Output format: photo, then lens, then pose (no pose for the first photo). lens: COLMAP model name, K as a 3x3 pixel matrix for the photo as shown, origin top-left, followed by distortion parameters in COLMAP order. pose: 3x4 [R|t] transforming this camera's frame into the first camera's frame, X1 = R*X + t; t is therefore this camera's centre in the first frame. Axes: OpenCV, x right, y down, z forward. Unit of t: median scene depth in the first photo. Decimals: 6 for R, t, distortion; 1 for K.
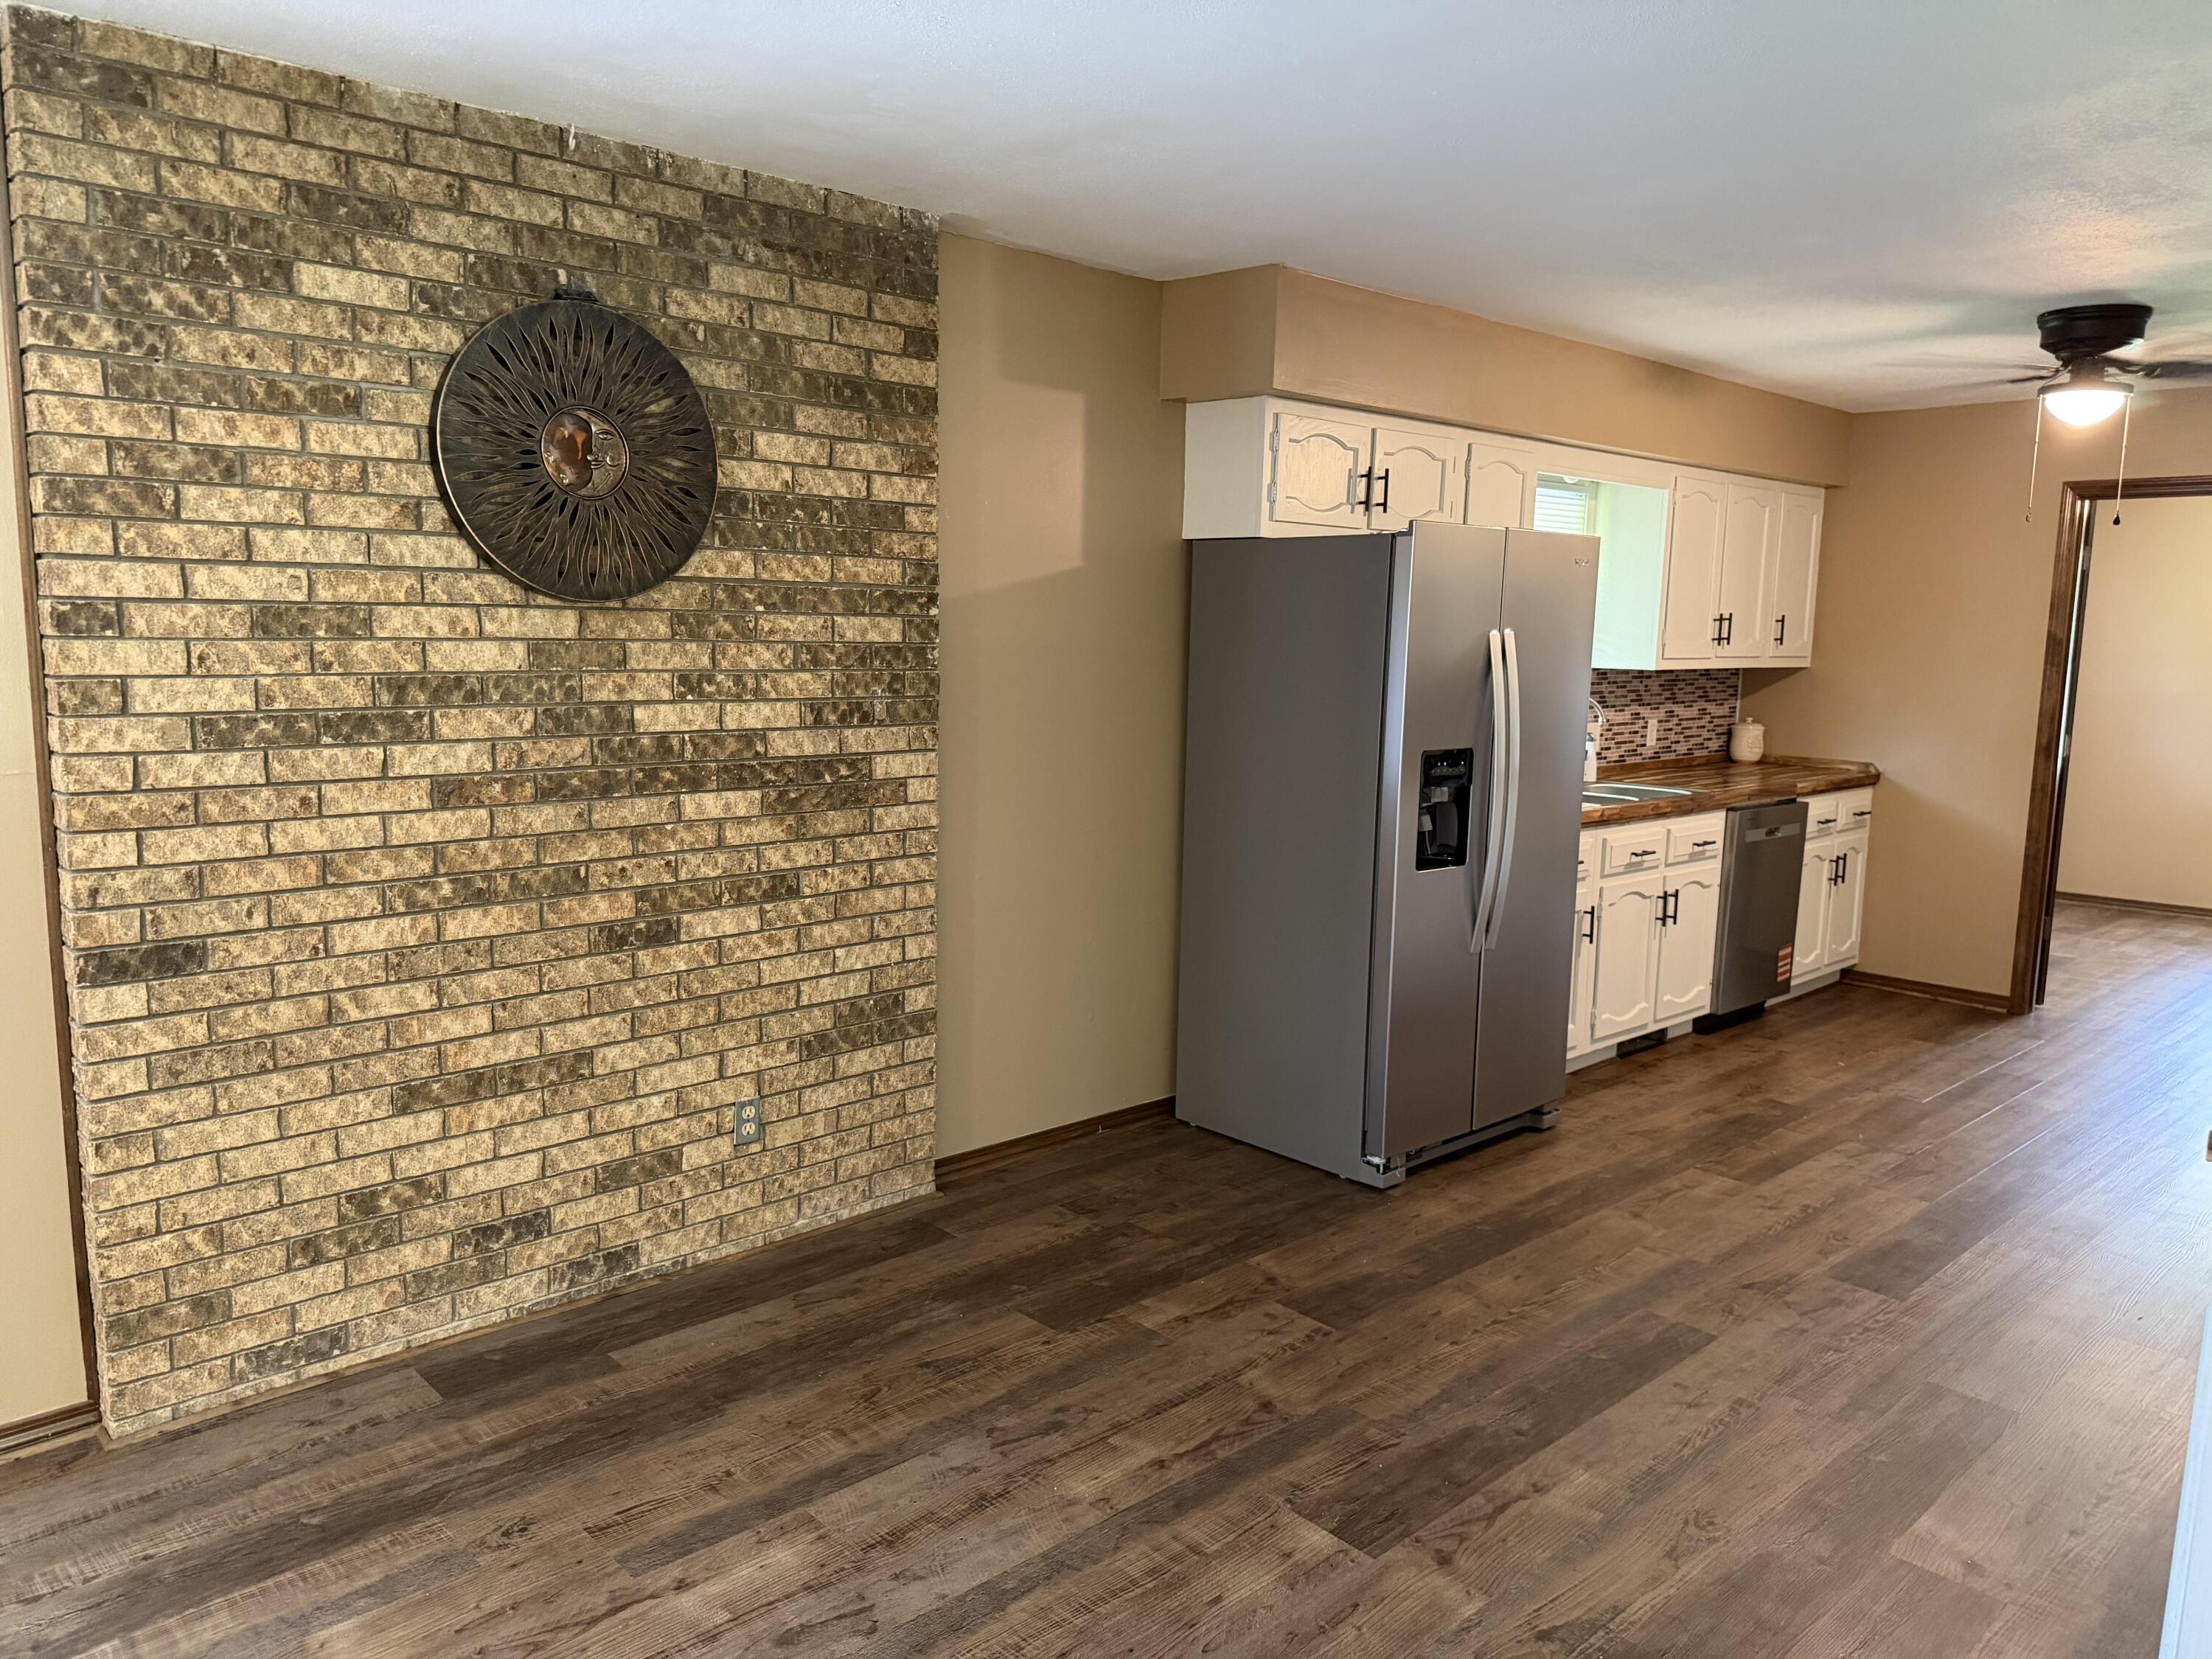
lens RADIAL K [[1569.3, 0, 1153.9], [0, 1569.3, 831.4], [0, 0, 1]] dist [0.070809, -0.086418]
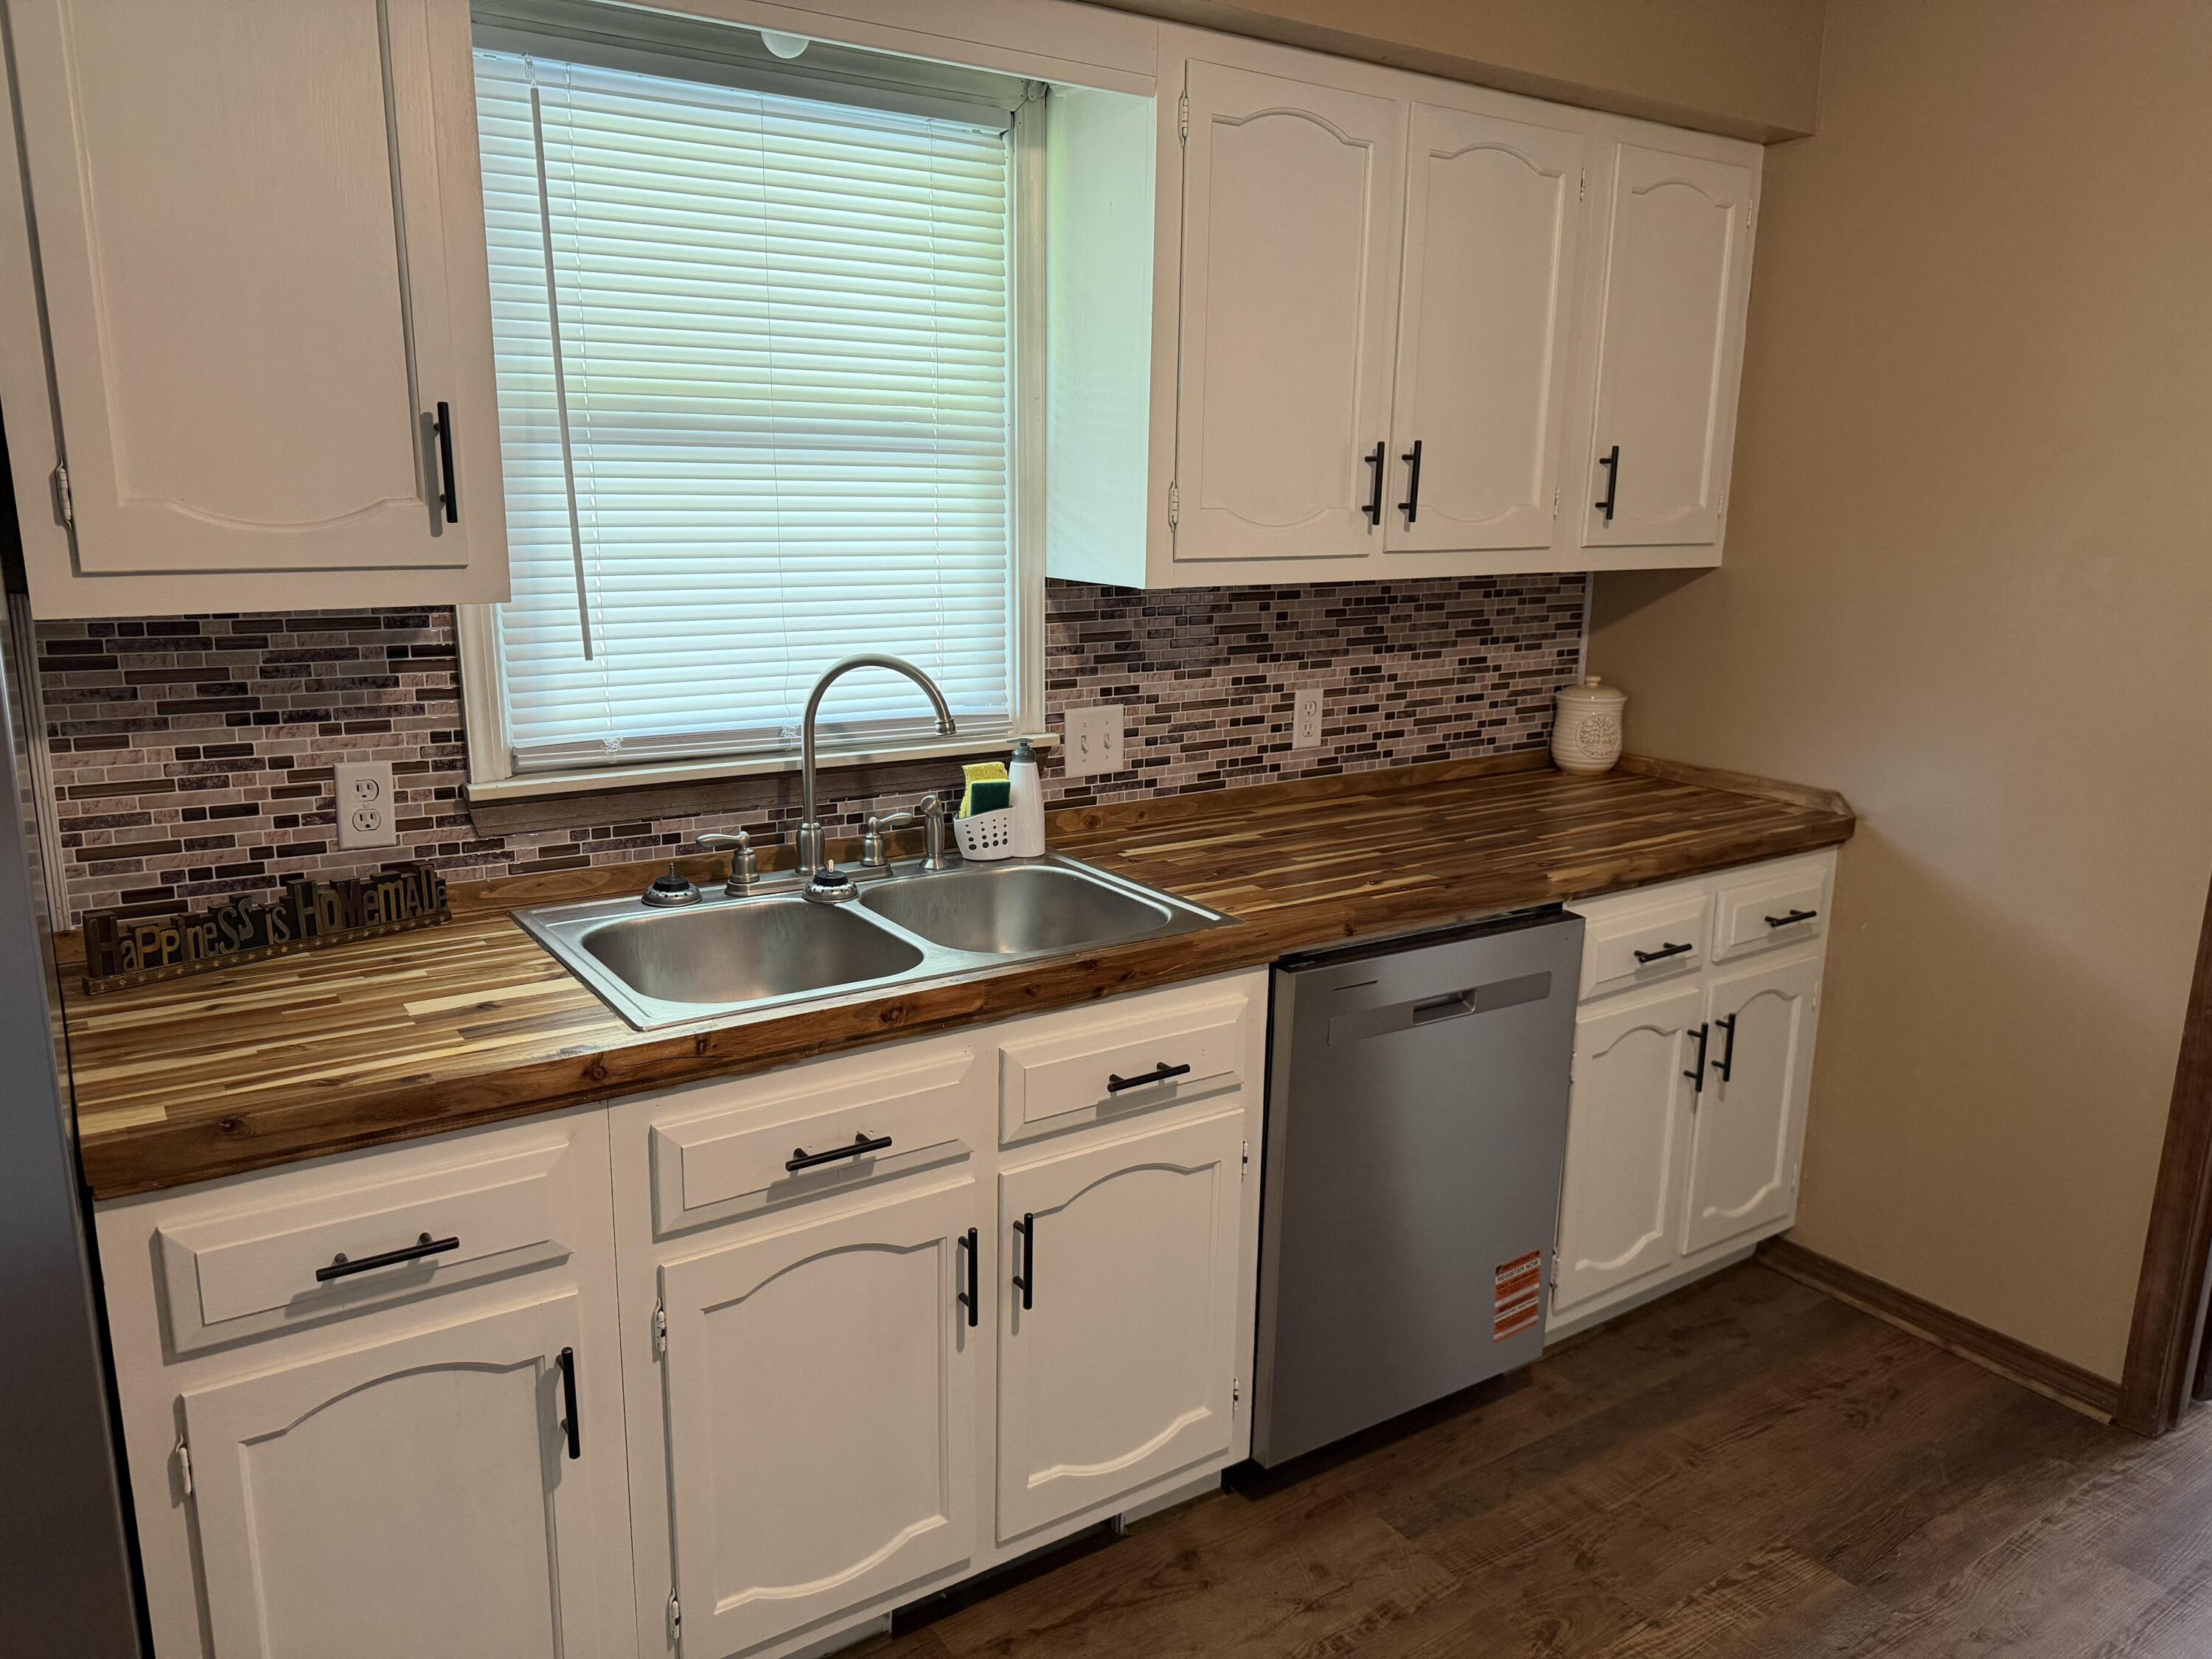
lens RADIAL K [[1569.3, 0, 1124.7], [0, 1569.3, 843.0], [0, 0, 1]] dist [0.070809, -0.086418]
pose [[0.984300, 0.030274, -0.173887, 0.366337], [-0.014707, 0.995822, 0.090125, -0.071316], [0.175889, -0.086153, 0.980633, 0.586972]]
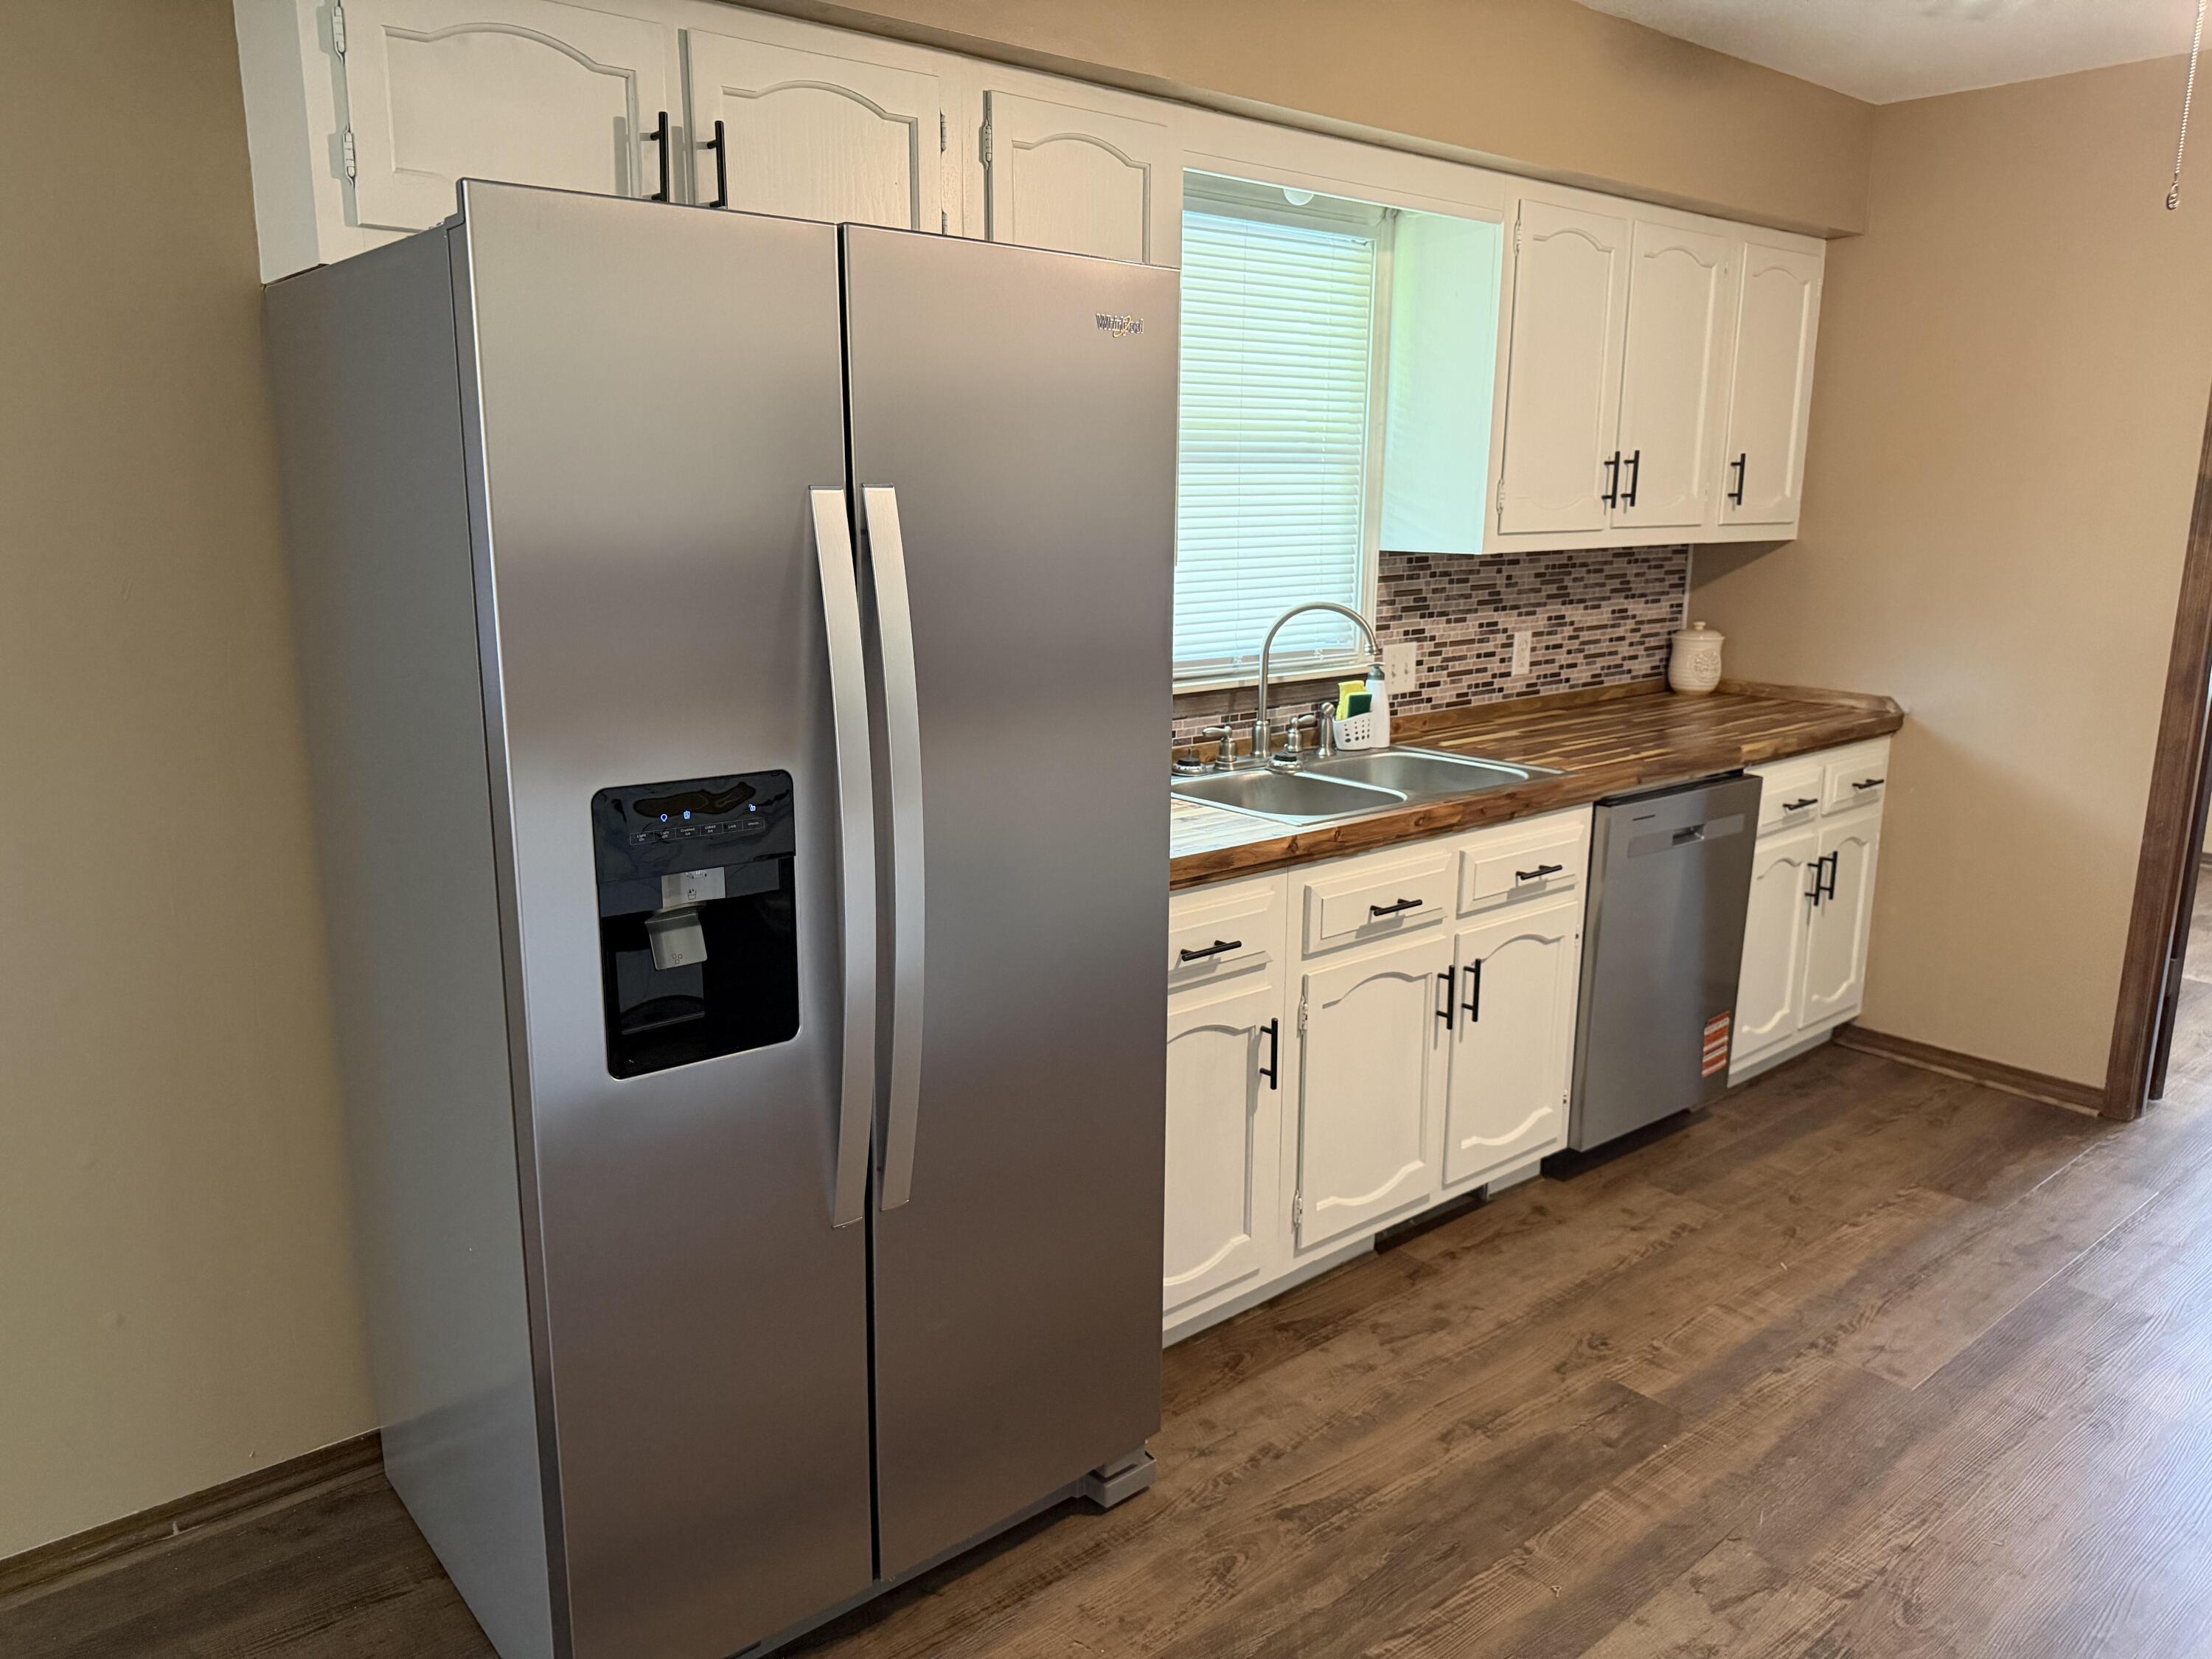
lens RADIAL K [[1569.3, 0, 1152.3], [0, 1569.3, 833.6], [0, 0, 1]] dist [0.070809, -0.086418]
pose [[0.998118, -0.003645, -0.061210, 0.223466], [0.008710, 0.996537, 0.082688, -0.047615], [0.060697, -0.083066, 0.994694, 0.401270]]
